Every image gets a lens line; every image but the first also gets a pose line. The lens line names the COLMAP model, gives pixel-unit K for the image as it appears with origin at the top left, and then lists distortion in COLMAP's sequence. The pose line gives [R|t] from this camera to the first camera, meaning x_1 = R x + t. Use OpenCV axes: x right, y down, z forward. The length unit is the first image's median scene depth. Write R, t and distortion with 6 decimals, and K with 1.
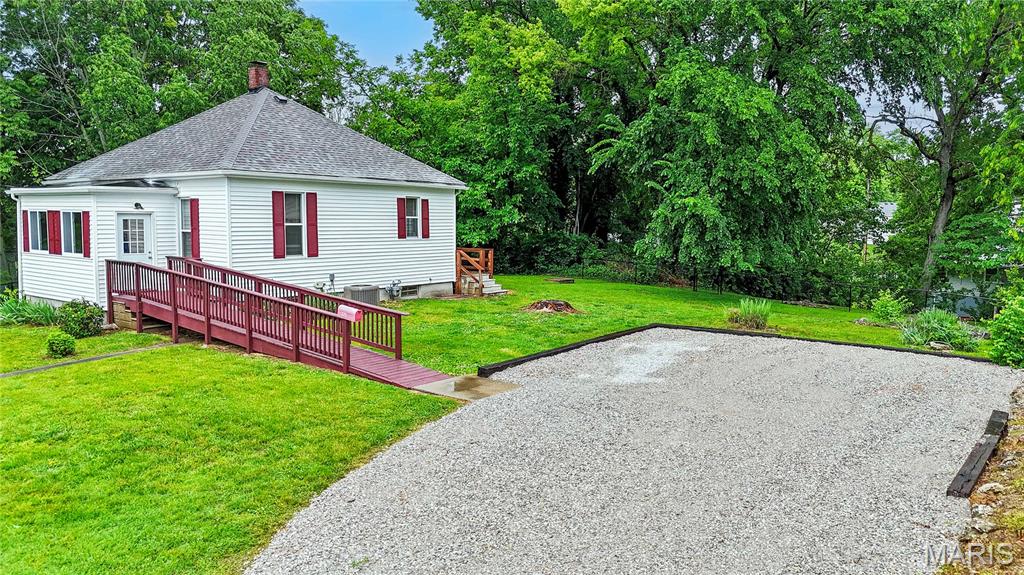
lens RADIAL K [[748.4, 0, 512.0], [0, 748.4, 287.5], [0, 0, 1]] dist [0.088982, -0.099392]
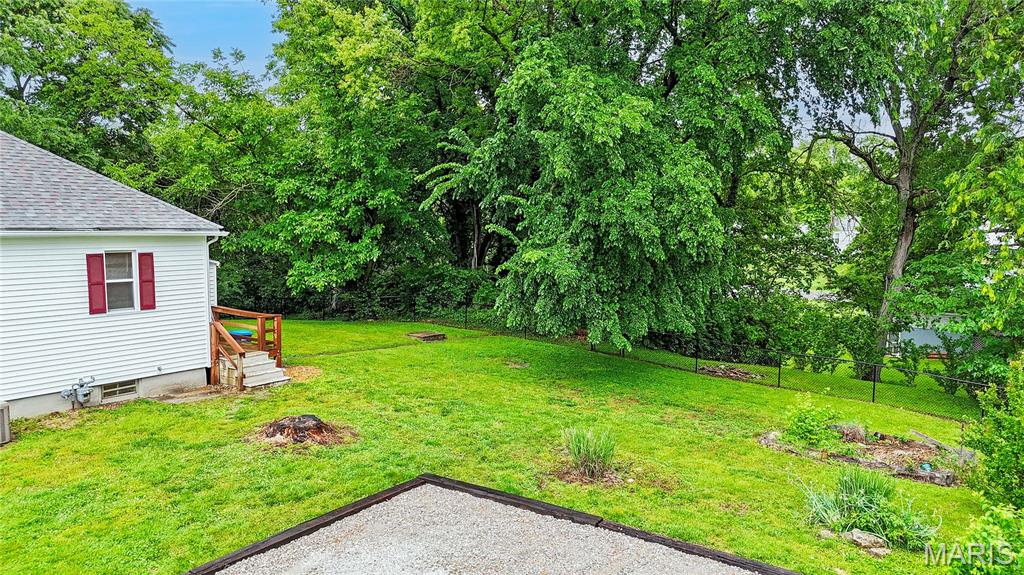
lens RADIAL K [[748.4, 0, 512.0], [0, 748.4, 287.5], [0, 0, 1]] dist [0.088982, -0.099392]
pose [[0.999706, -0.000725, 0.024217, 0.195312], [0.000813, 0.999993, -0.003623, -0.082142], [-0.024215, 0.003642, 0.999700, 0.299236]]
